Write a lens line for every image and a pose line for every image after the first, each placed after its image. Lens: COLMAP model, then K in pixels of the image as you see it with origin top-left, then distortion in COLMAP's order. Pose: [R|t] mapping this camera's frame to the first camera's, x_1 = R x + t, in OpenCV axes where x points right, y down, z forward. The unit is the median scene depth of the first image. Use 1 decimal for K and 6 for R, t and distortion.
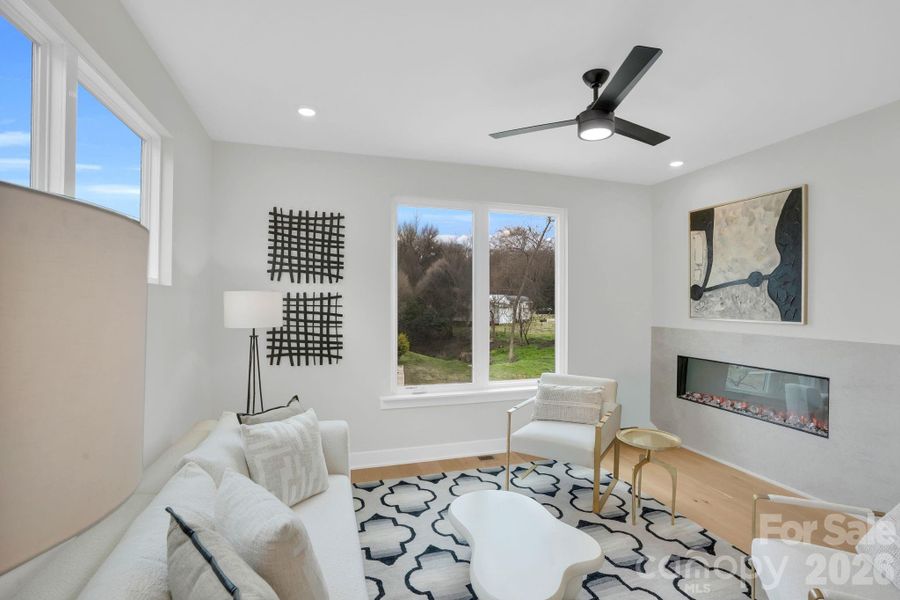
lens RADIAL K [[418.2, 0, 452.6], [0, 418.2, 302.1], [0, 0, 1]] dist [-0.071342, 0.028348]
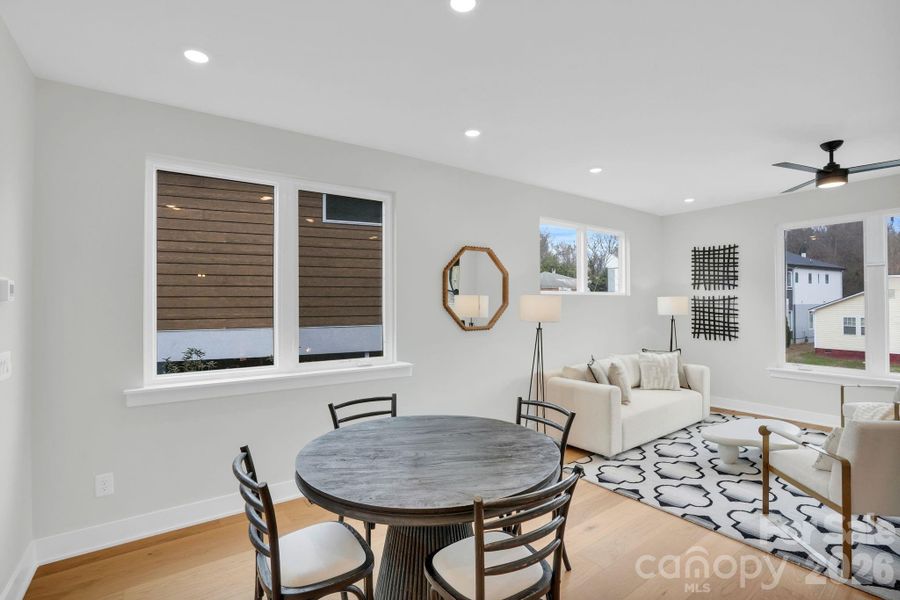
lens RADIAL K [[418.2, 0, 452.6], [0, 418.2, 302.1], [0, 0, 1]] dist [-0.071342, 0.028348]
pose [[0.309896, -0.010022, -0.950718, 0.861655], [0.009551, 0.999927, -0.007427, 0.003688], [0.950722, -0.006779, 0.309969, -0.486985]]
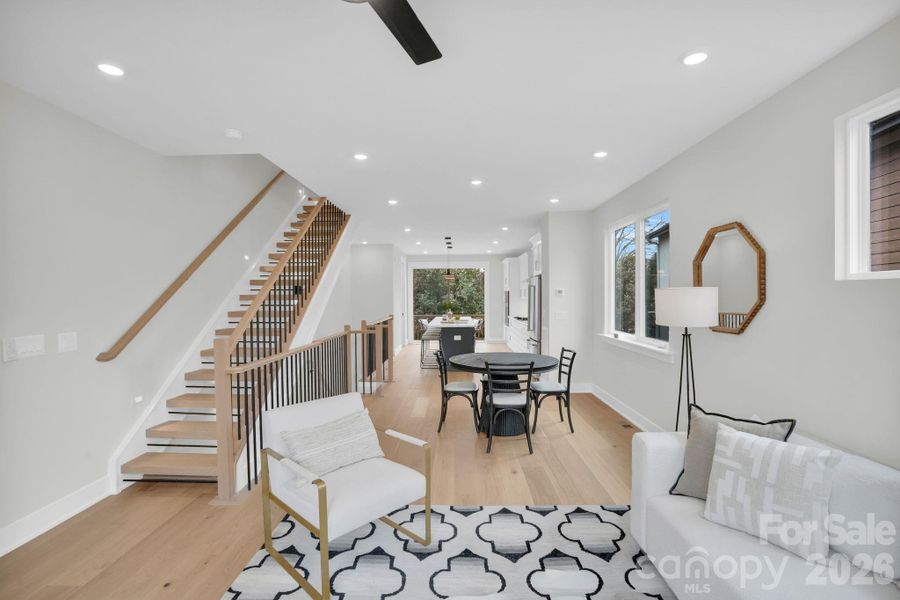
lens RADIAL K [[418.2, 0, 452.6], [0, 418.2, 302.1], [0, 0, 1]] dist [-0.071342, 0.028348]
pose [[-0.949158, -0.003731, 0.314778, 0.049112], [0.001199, 0.999880, 0.015468, -0.006293], [-0.314798, 0.015059, -0.949039, 0.972687]]
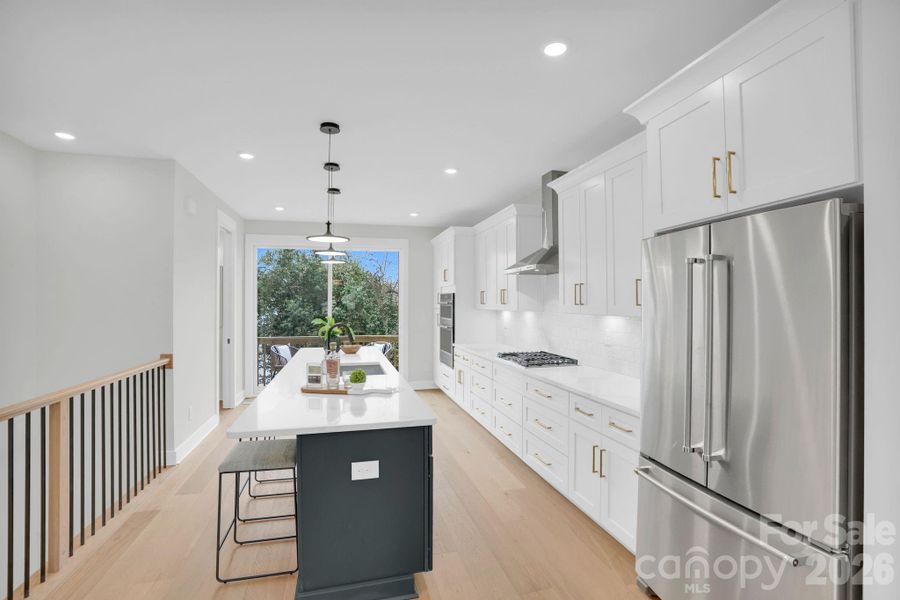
lens RADIAL K [[419.7, 0, 455.5], [0, 419.7, 299.7], [0, 0, 1]] dist [-0.070426, 0.028178]
pose [[-0.999291, -0.001442, 0.037629, 0.606081], [-0.001730, 0.999969, -0.007624, -0.004690], [-0.037617, -0.007684, -0.999263, -0.659513]]
